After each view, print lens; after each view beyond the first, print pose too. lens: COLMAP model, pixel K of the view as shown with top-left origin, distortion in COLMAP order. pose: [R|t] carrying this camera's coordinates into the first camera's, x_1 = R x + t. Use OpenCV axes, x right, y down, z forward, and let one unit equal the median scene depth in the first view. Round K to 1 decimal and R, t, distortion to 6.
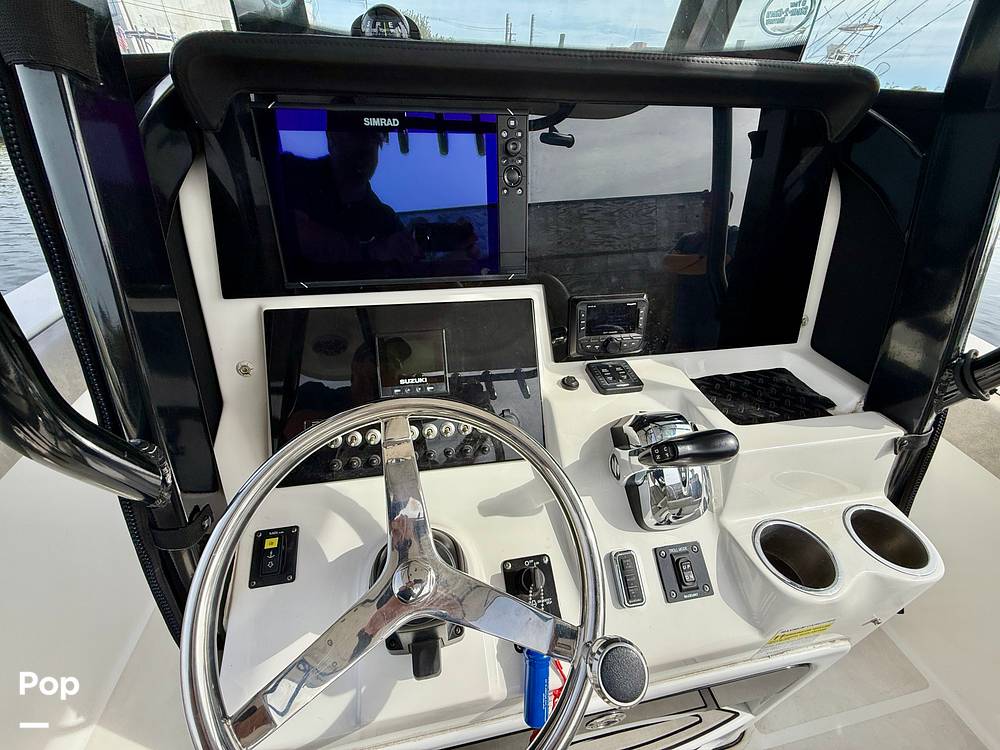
lens RADIAL K [[398.2, 0, 501.2], [0, 398.2, 376.6], [0, 0, 1]] dist [0.001608, 0.000123]
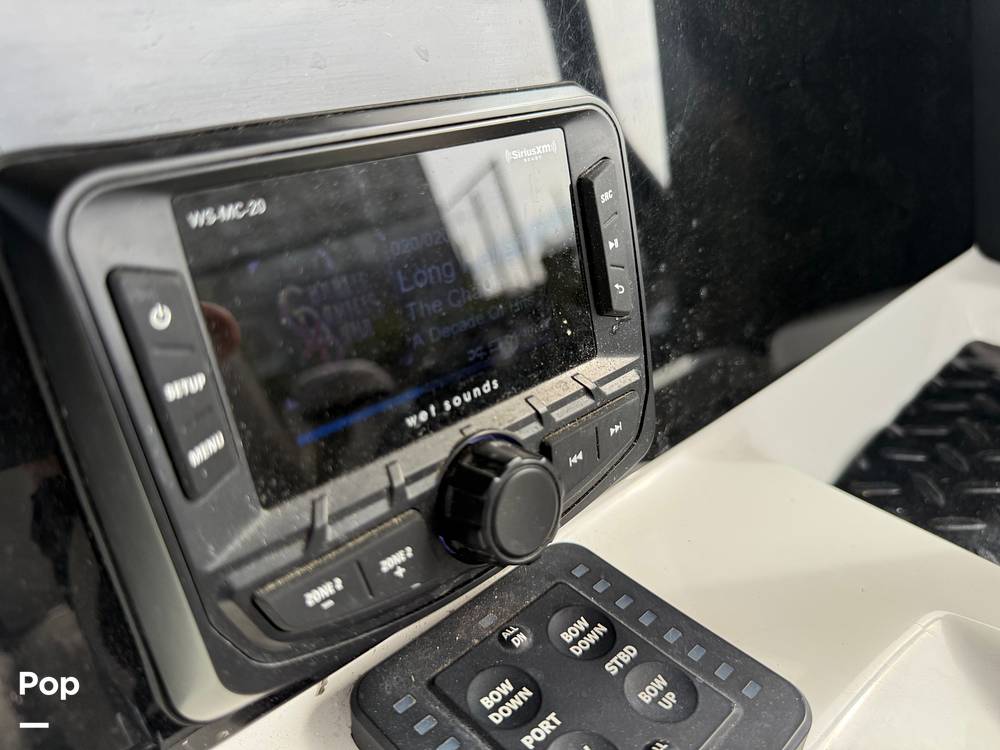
lens RADIAL K [[736.1, 0, 498.6], [0, 736.1, 374.7], [0, 0, 1]] dist [-0.001902, -0.004100]
pose [[0.836525, -0.275995, 0.473342, 0.202784], [0.336505, 0.940544, -0.046286, -0.115834], [-0.432424, 0.198001, 0.879662, 0.886545]]
